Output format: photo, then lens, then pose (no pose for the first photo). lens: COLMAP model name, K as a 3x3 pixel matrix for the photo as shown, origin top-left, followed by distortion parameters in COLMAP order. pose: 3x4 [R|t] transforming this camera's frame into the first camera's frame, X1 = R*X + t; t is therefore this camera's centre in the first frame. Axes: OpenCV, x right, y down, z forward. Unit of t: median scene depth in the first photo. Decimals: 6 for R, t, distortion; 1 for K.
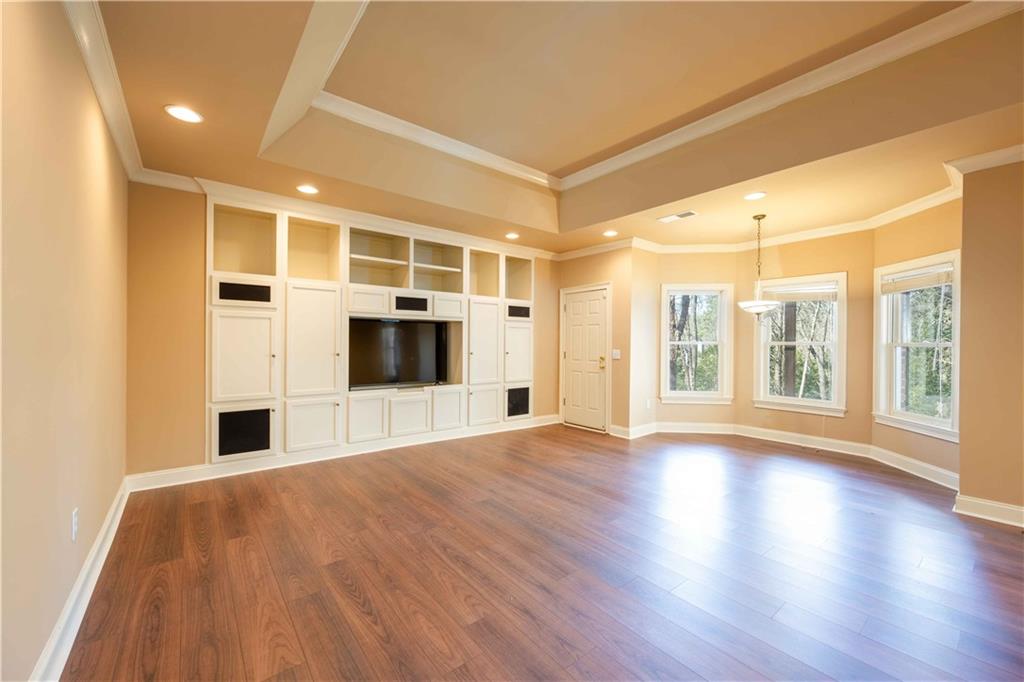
lens RADIAL K [[411.9, 0, 512.0], [0, 411.9, 342.6], [0, 0, 1]] dist [0.001097, -0.000230]
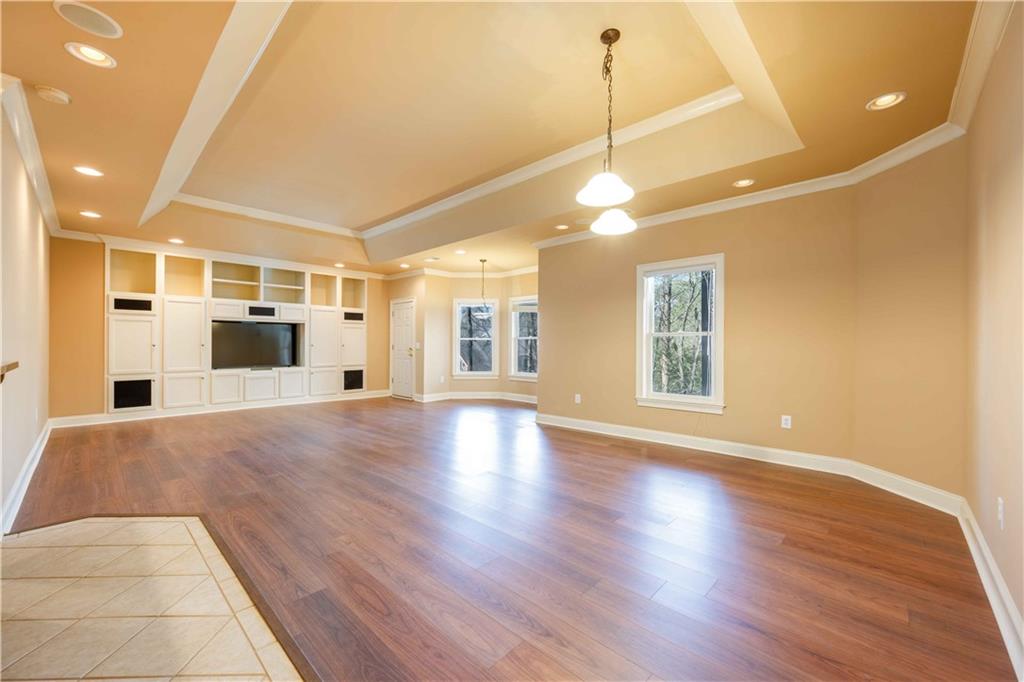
lens RADIAL K [[411.9, 0, 512.2], [0, 411.9, 341.9], [0, 0, 1]] dist [0.001097, -0.000230]
pose [[0.991249, -0.002506, 0.131981, 0.421561], [0.002832, 0.999993, -0.002277, 0.019574], [-0.131974, 0.002631, 0.991250, -0.545015]]
